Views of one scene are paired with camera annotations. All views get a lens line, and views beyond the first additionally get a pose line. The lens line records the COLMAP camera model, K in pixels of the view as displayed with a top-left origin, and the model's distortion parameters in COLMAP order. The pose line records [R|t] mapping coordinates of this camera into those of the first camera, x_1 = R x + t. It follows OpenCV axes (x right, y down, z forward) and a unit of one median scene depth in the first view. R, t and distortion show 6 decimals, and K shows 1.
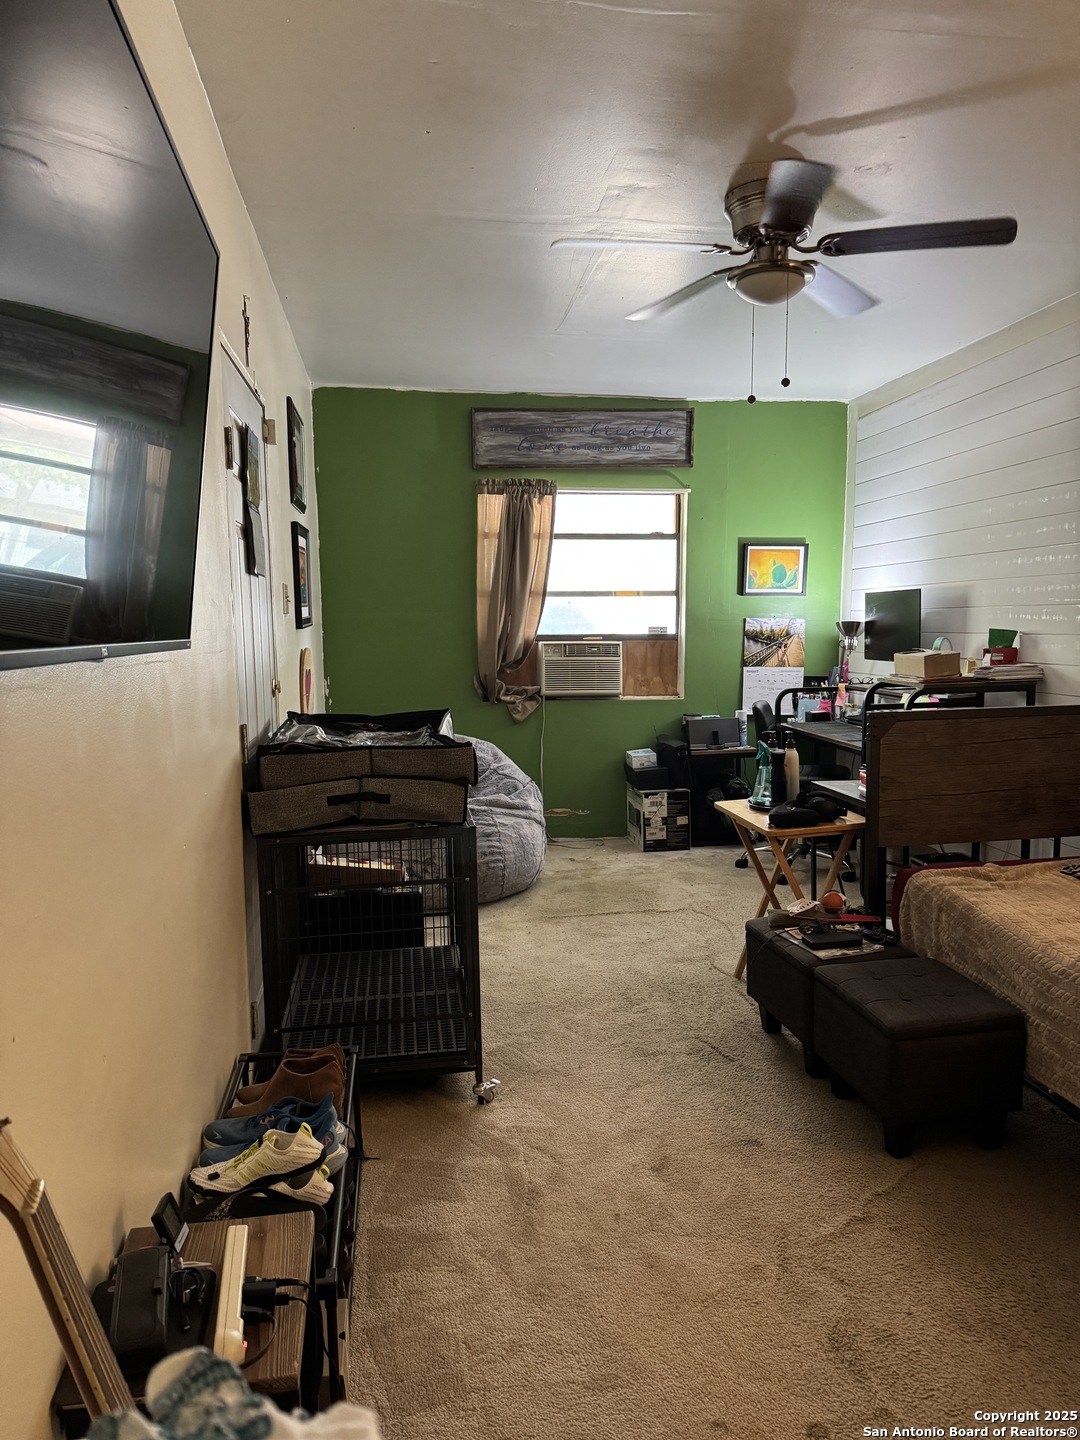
lens RADIAL K [[1019.0, 0, 512.1], [0, 1019.0, 739.6], [0, 0, 1]] dist [0.048463, -0.061746]
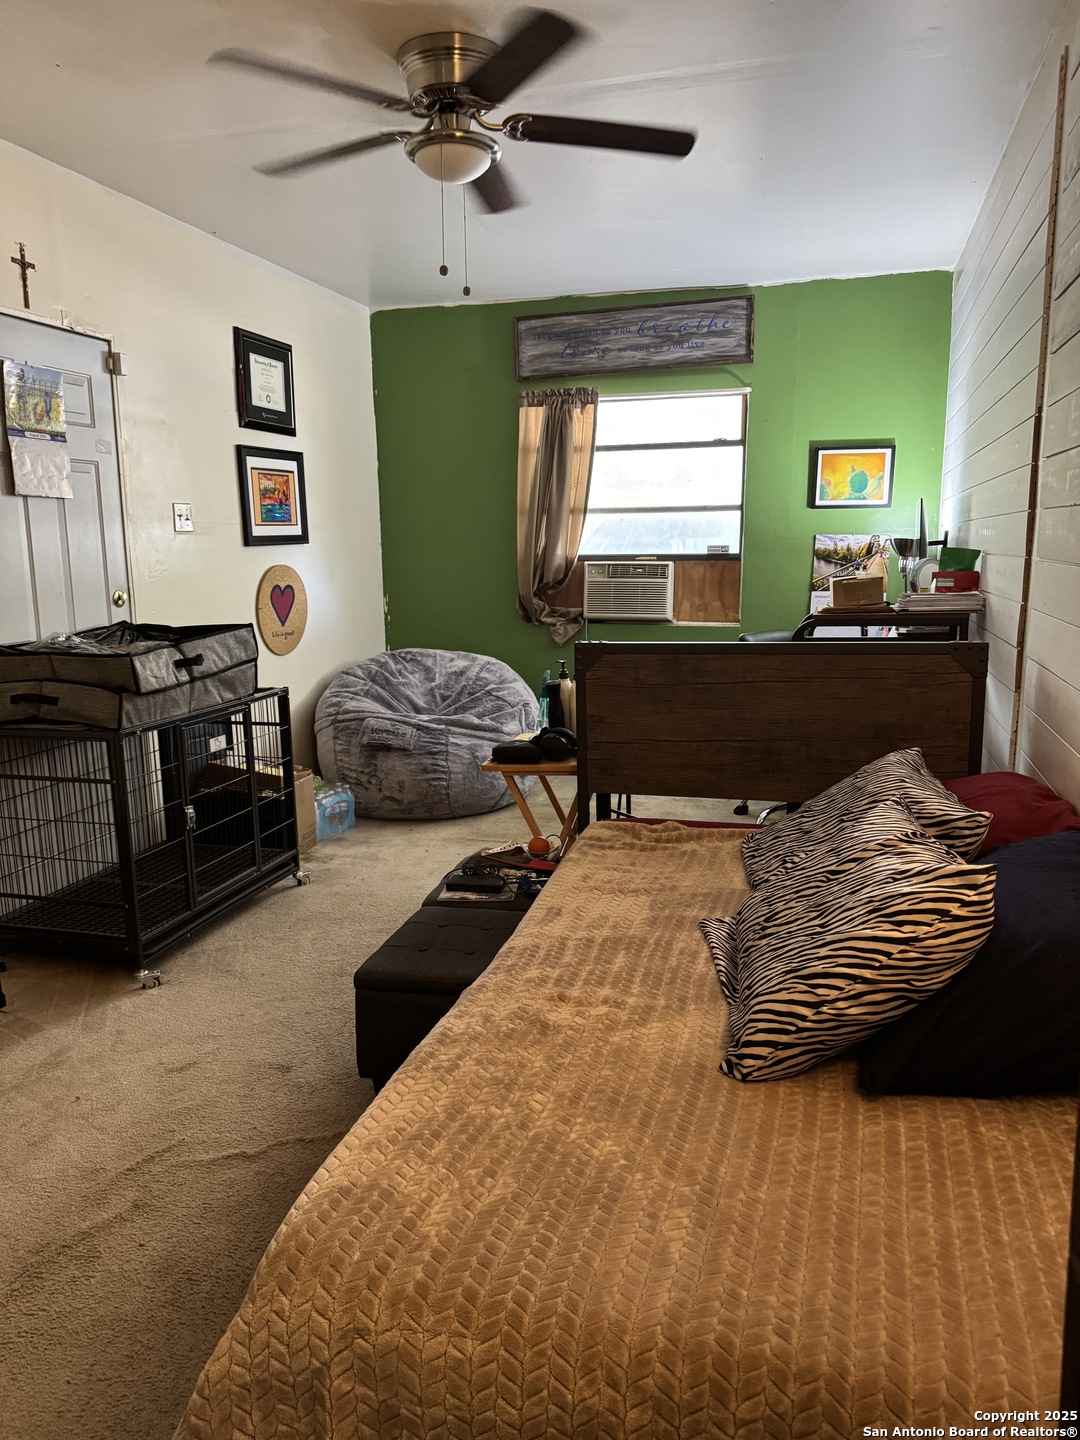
lens RADIAL K [[1019.0, 0, 532.6], [0, 1019.0, 732.9], [0, 0, 1]] dist [0.048463, -0.061746]
pose [[0.911614, 0.073445, -0.404433, 0.388152], [-0.045159, 0.995847, 0.079055, -0.009061], [0.408559, -0.053804, 0.911145, 0.098566]]
